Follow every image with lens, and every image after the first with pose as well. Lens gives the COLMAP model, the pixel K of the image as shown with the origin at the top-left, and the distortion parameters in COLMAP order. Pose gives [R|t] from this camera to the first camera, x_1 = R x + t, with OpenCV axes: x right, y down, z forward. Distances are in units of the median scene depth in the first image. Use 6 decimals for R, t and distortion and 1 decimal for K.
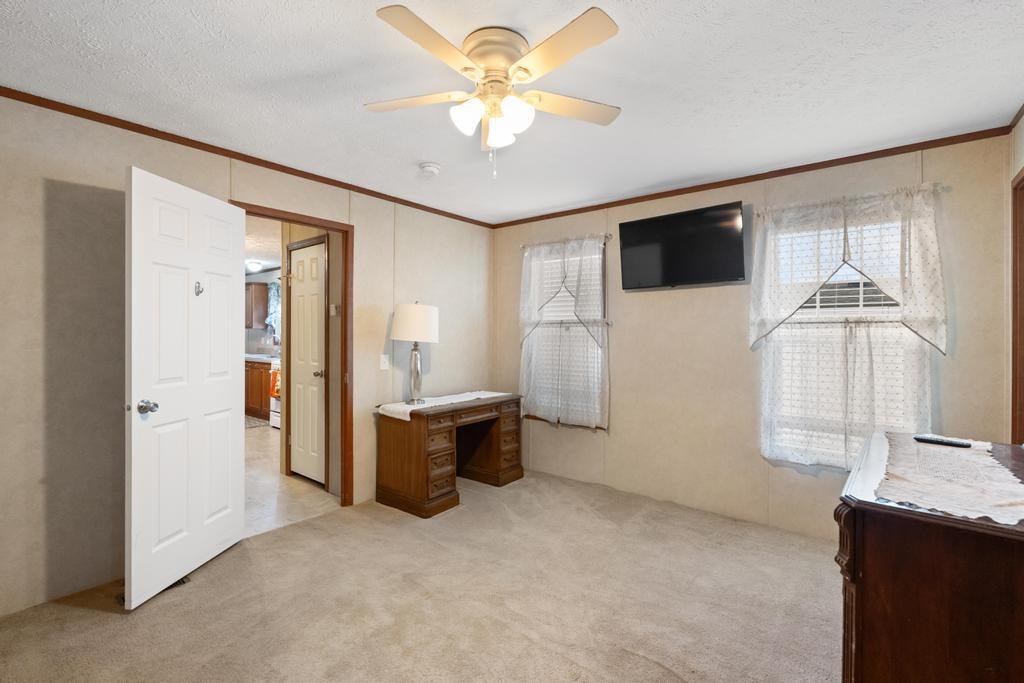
lens RADIAL K [[461.9, 0, 509.5], [0, 461.9, 334.0], [0, 0, 1]] dist [-0.003353, 0.000054]
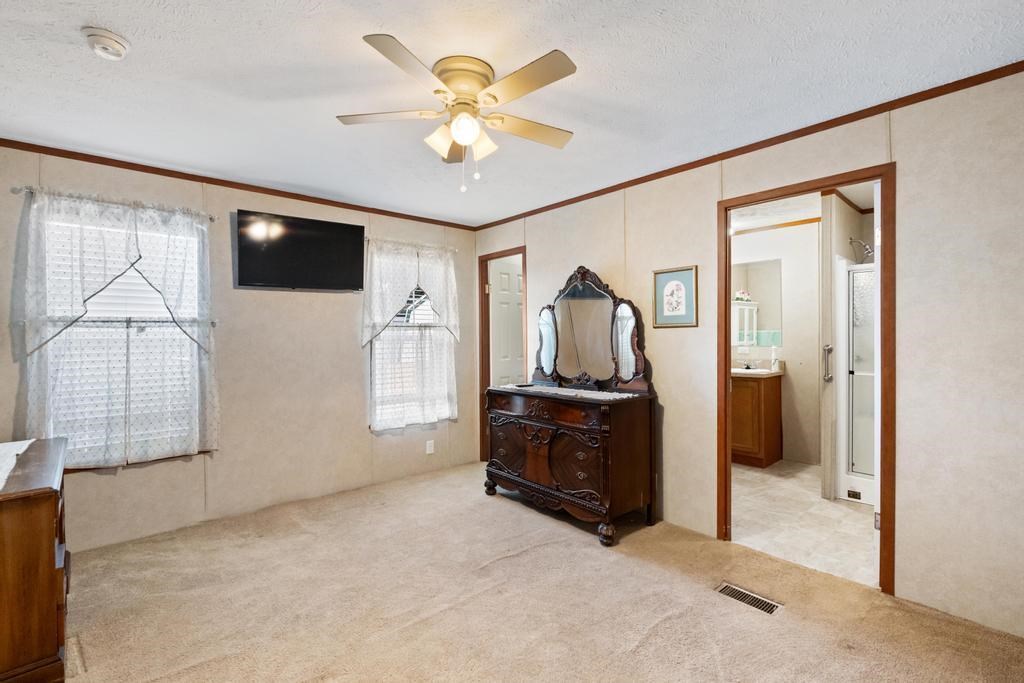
lens RADIAL K [[461.9, 0, 506.7], [0, 461.9, 338.6], [0, 0, 1]] dist [-0.003353, 0.000054]
pose [[0.167352, -0.011442, 0.985831, -0.618940], [0.010902, 0.999893, 0.009754, 0.002470], [-0.985837, 0.009115, 0.167459, 0.407778]]
